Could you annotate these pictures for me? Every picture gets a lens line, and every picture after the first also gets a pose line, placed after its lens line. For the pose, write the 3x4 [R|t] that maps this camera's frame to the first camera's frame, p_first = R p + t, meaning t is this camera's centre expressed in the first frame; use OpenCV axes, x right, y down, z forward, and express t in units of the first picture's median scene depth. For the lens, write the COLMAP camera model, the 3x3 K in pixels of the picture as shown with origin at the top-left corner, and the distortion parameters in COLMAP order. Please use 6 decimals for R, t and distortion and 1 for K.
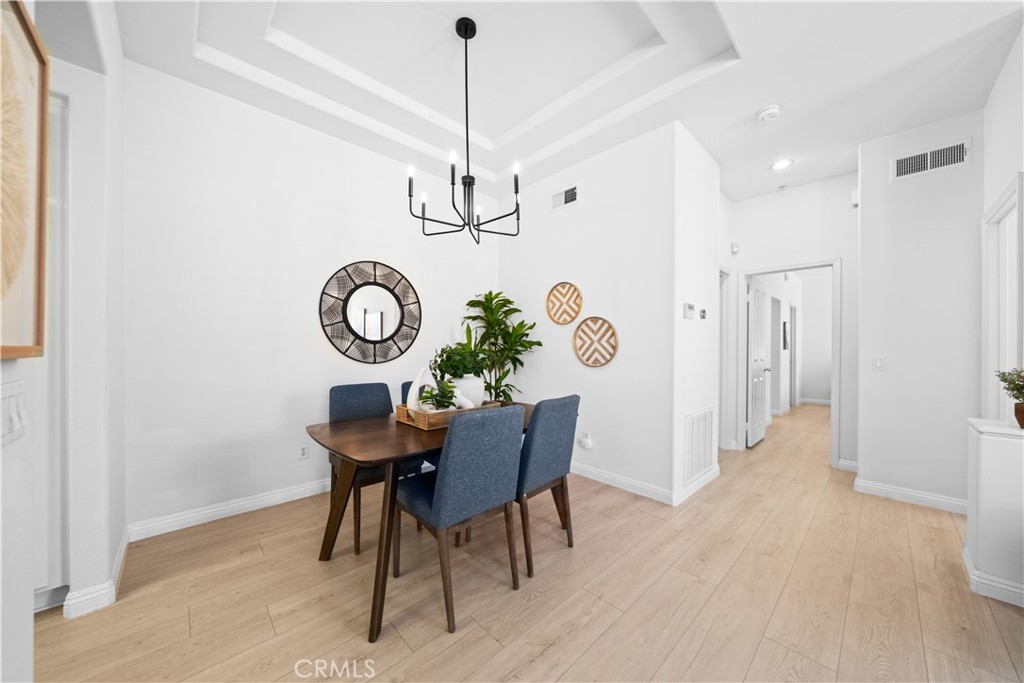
lens RADIAL K [[354.7, 0, 511.5], [0, 354.7, 343.2], [0, 0, 1]] dist [0.000093, -0.000112]
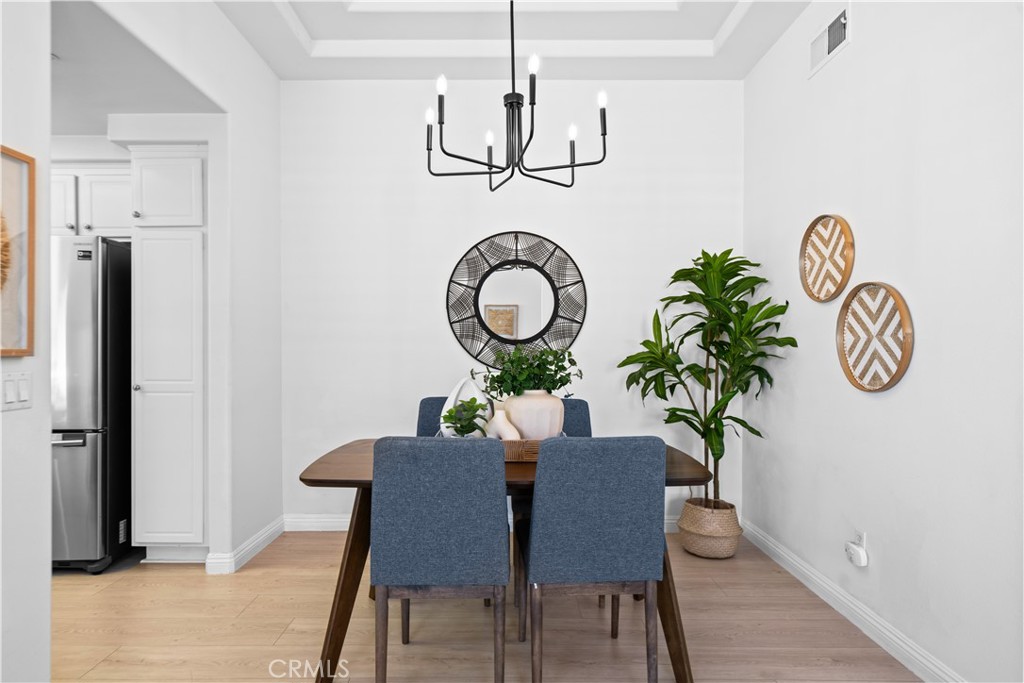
lens RADIAL K [[574.5, 0, 510.8], [0, 574.5, 345.1], [0, 0, 1]] dist [0.006325, 0.000117]
pose [[0.725674, -0.006151, -0.688012, 0.407781], [0.008873, 0.999961, 0.000418, 0.001926], [0.687982, -0.006408, 0.725700, 0.137515]]
